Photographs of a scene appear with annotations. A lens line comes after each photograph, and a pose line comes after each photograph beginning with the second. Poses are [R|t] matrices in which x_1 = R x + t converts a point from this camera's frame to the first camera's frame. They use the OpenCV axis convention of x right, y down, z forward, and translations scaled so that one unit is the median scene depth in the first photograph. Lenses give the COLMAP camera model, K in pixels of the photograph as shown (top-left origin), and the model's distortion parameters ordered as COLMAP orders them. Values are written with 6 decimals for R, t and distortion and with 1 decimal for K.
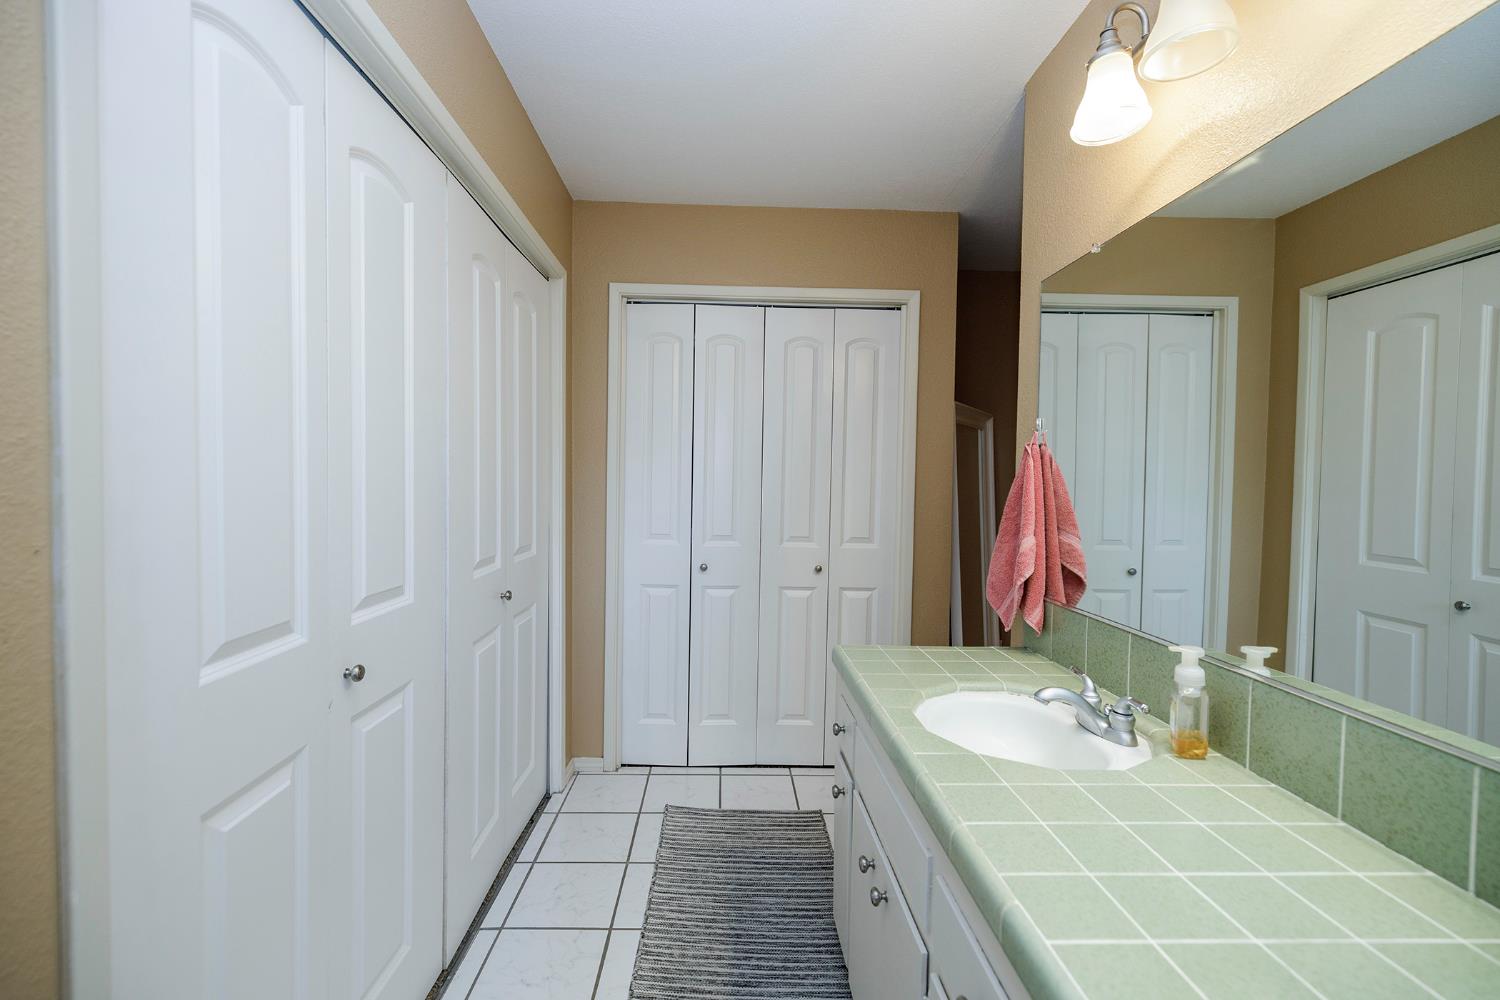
lens RADIAL K [[626.1, 0, 742.1], [0, 626.1, 496.9], [0, 0, 1]] dist [0.000045, -0.000214]
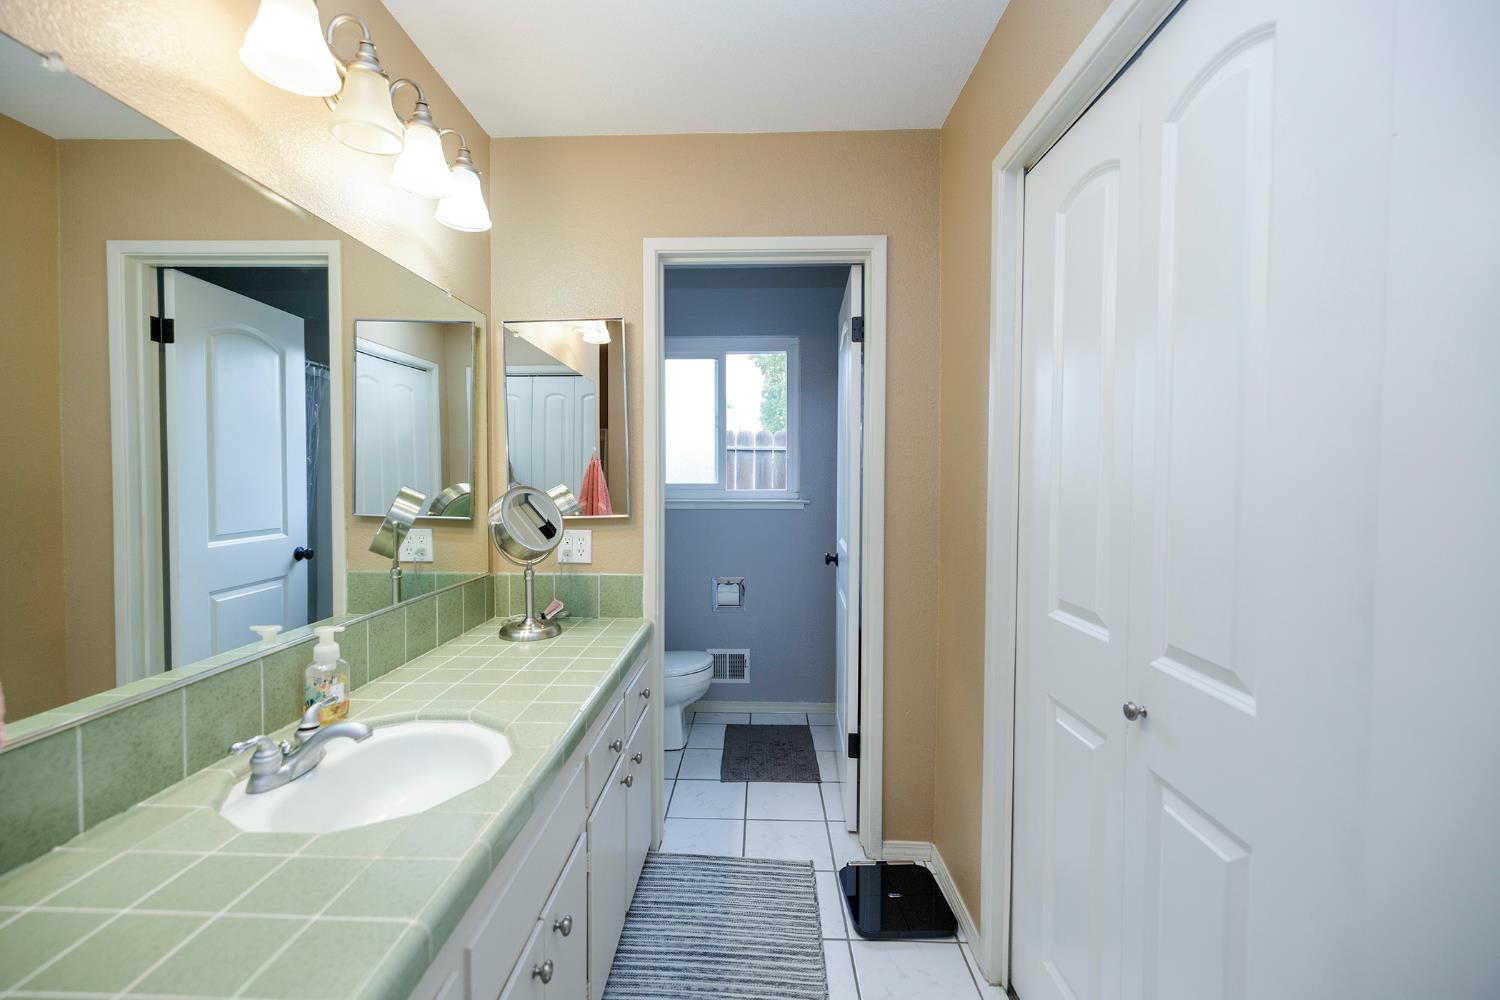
lens RADIAL K [[626.1, 0, 742.1], [0, 626.1, 496.9], [0, 0, 1]] dist [0.000045, -0.000214]
pose [[-0.996535, -0.023871, 0.079680, -0.130523], [-0.018163, 0.997267, 0.071610, -0.094063], [-0.081172, 0.069914, -0.994245, 2.037231]]
